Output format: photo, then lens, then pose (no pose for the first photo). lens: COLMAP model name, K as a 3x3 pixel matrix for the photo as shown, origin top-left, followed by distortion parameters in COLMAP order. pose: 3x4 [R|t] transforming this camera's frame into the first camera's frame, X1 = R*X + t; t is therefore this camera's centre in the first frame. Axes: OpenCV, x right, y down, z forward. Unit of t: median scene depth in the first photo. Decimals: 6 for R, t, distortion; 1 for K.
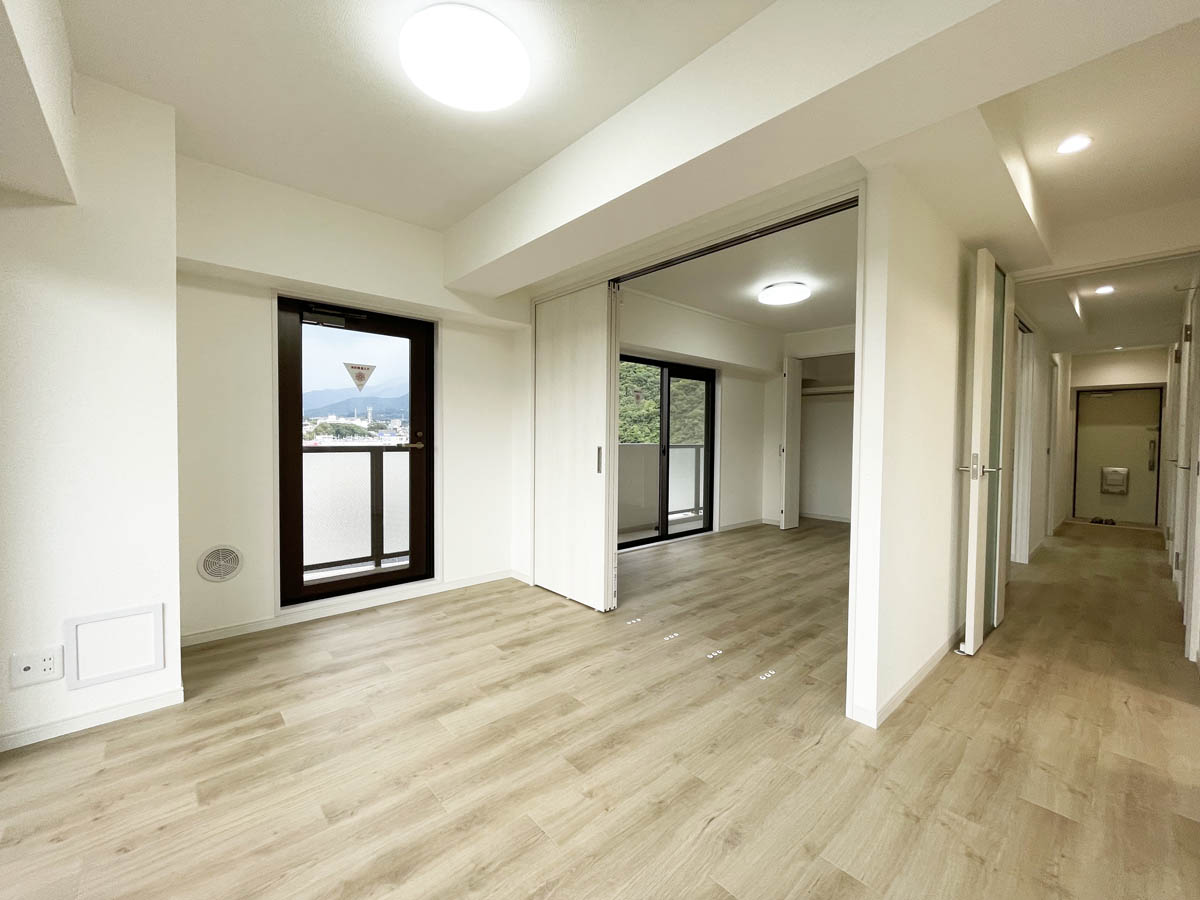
lens RADIAL K [[487.4, 0, 600.0], [0, 487.4, 450.0], [0, 0, 1]] dist [-0.001846, 0.000108]
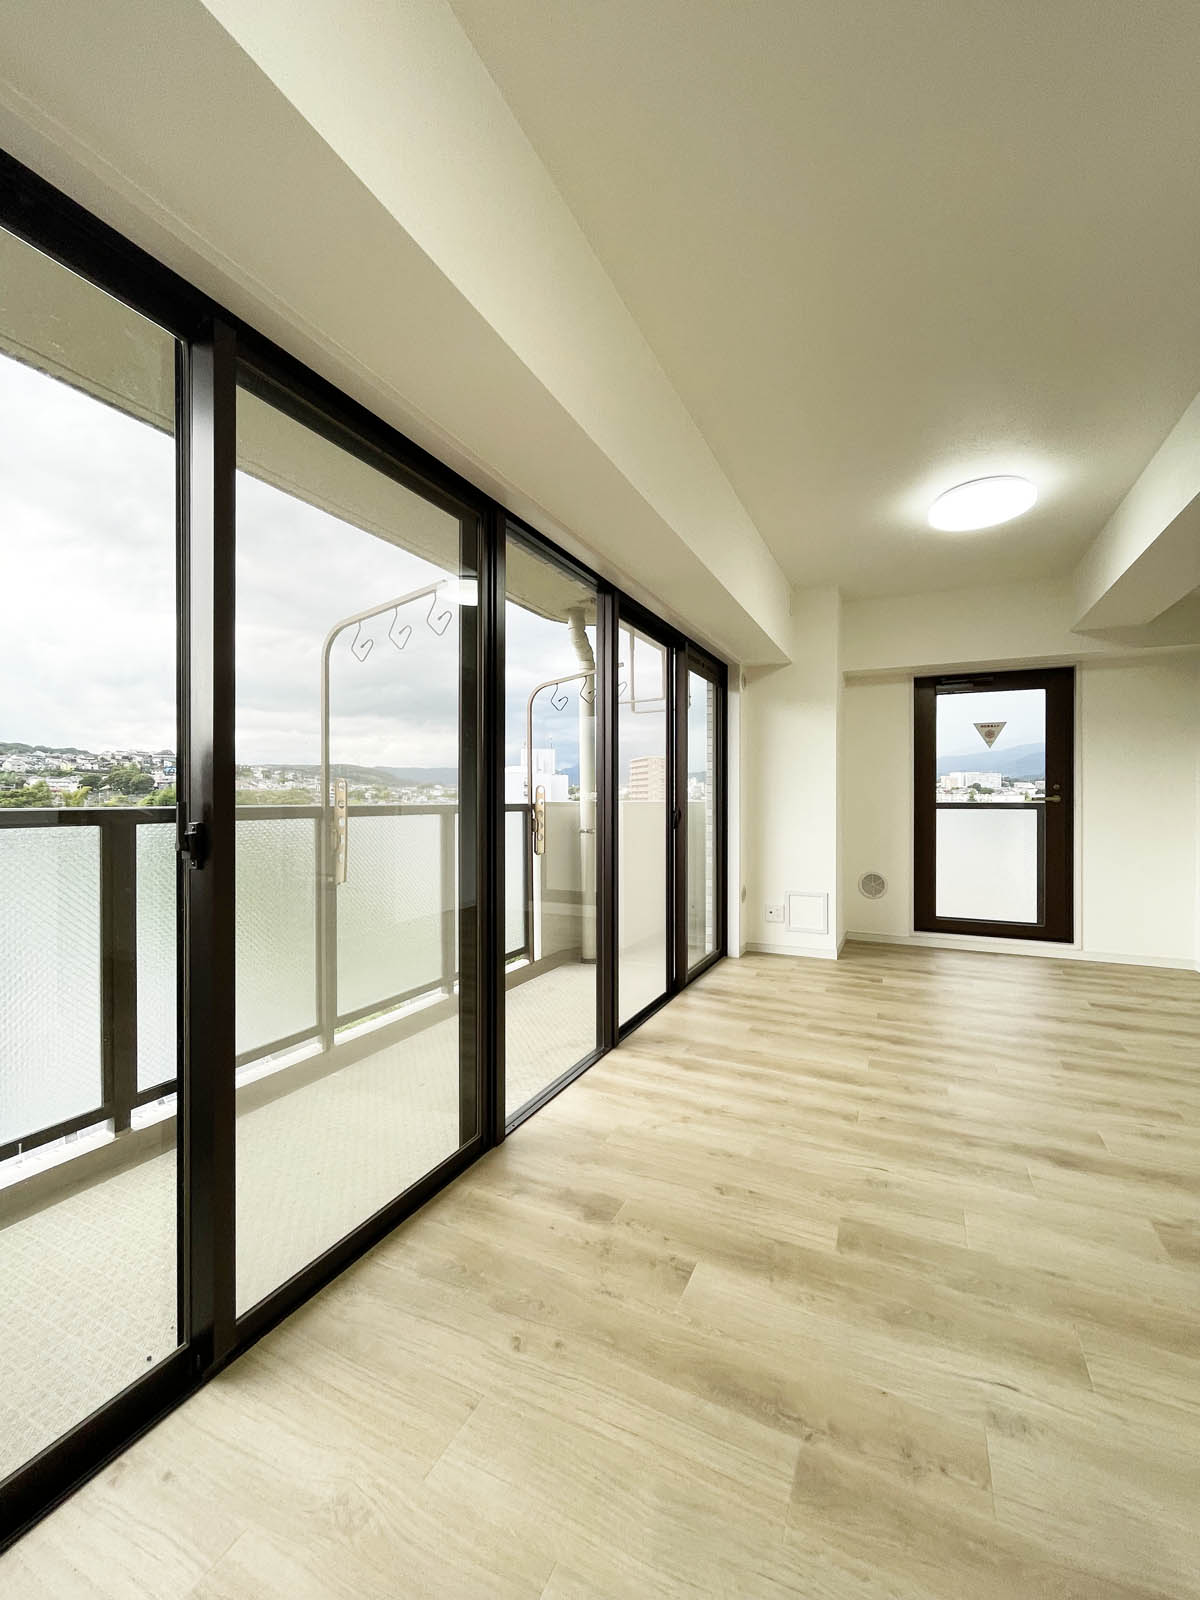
lens RADIAL K [[649.9, 0, 600.0], [0, 649.9, 800.0], [0, 0, 1]] dist [-0.001846, 0.000108]
pose [[0.376458, -0.007908, -0.926400, 0.747010], [-0.022831, 0.999581, -0.017810, 0.057057], [0.926152, 0.027855, 0.376120, -0.473114]]
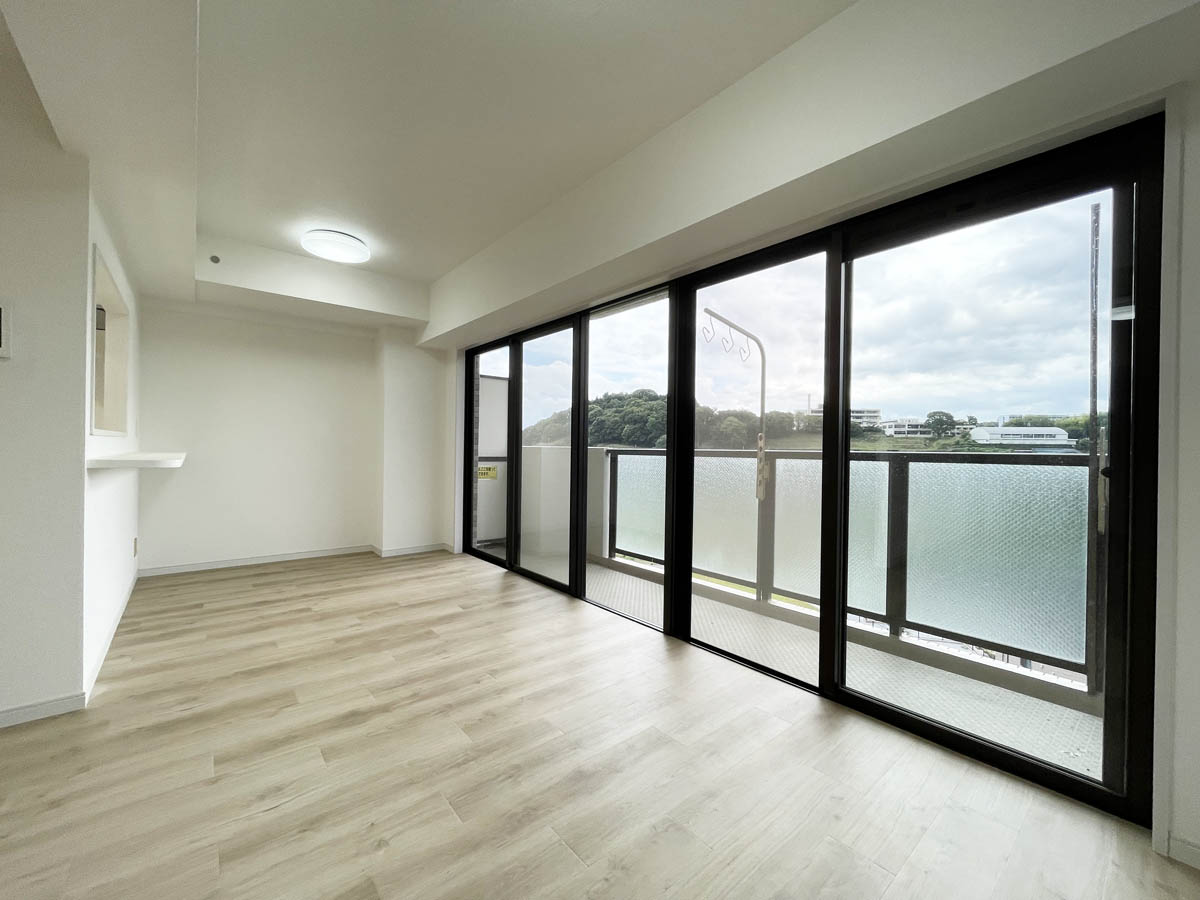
lens RADIAL K [[487.4, 0, 600.0], [0, 487.4, 450.0], [0, 0, 1]] dist [-0.001846, 0.000108]
pose [[-0.999040, -0.022649, 0.037502, -0.286444], [-0.021536, 0.999323, 0.029823, 0.015374], [-0.038152, 0.028987, -0.998851, 1.269194]]
